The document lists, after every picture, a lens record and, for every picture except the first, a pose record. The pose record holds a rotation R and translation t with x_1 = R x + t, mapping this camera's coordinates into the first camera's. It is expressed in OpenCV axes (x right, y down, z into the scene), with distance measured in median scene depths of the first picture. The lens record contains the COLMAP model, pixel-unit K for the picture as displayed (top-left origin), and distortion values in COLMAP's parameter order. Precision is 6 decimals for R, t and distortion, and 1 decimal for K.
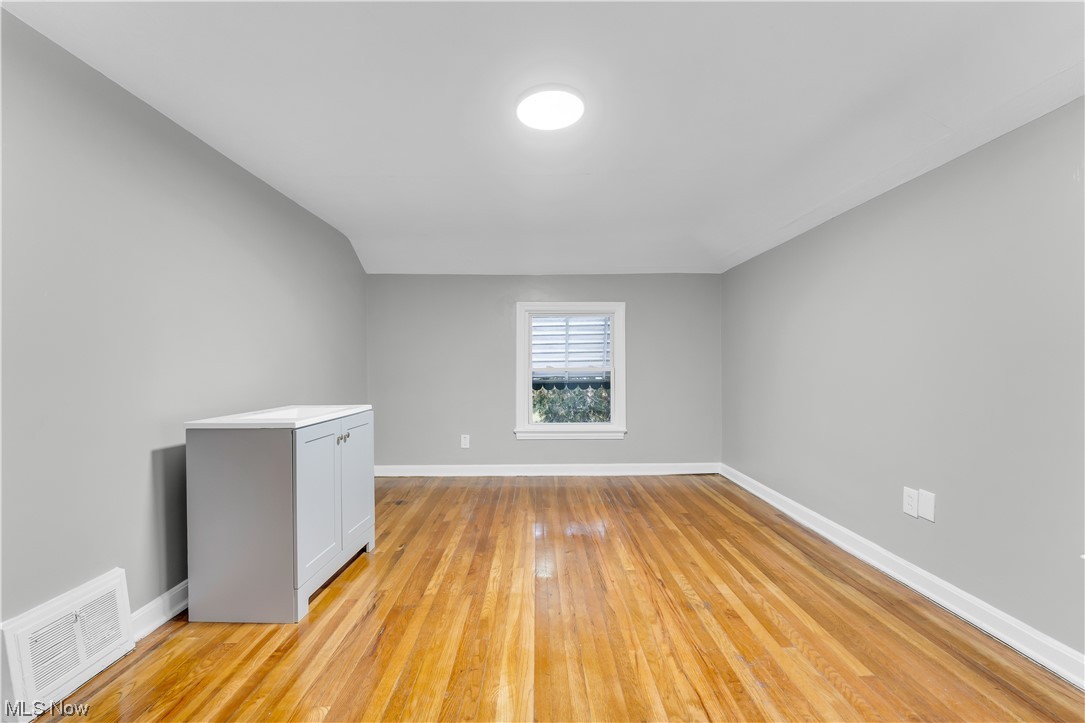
lens RADIAL K [[447.5, 0, 542.7], [0, 447.5, 365.2], [0, 0, 1]] dist [-0.017251, -0.000222]
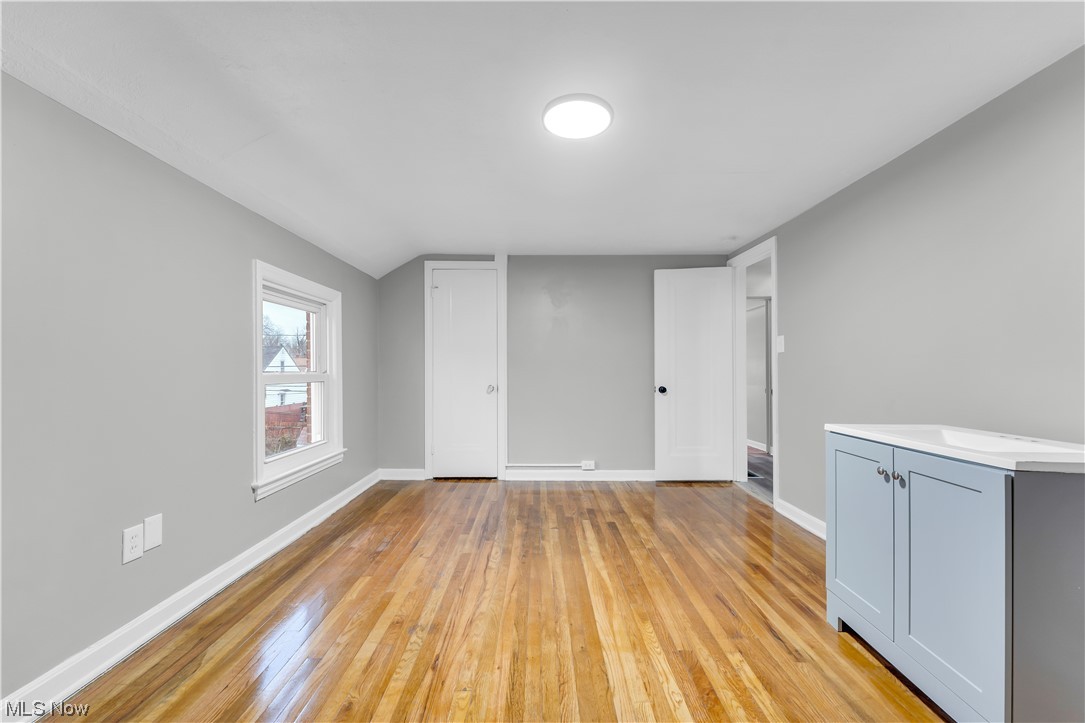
lens RADIAL K [[447.5, 0, 538.3], [0, 447.5, 367.4], [0, 0, 1]] dist [-0.017251, -0.000222]
pose [[-0.999816, 0.006516, 0.018017, 0.086225], [0.006452, 0.999973, -0.003598, -0.003256], [-0.018040, -0.003481, -0.999831, 1.924181]]
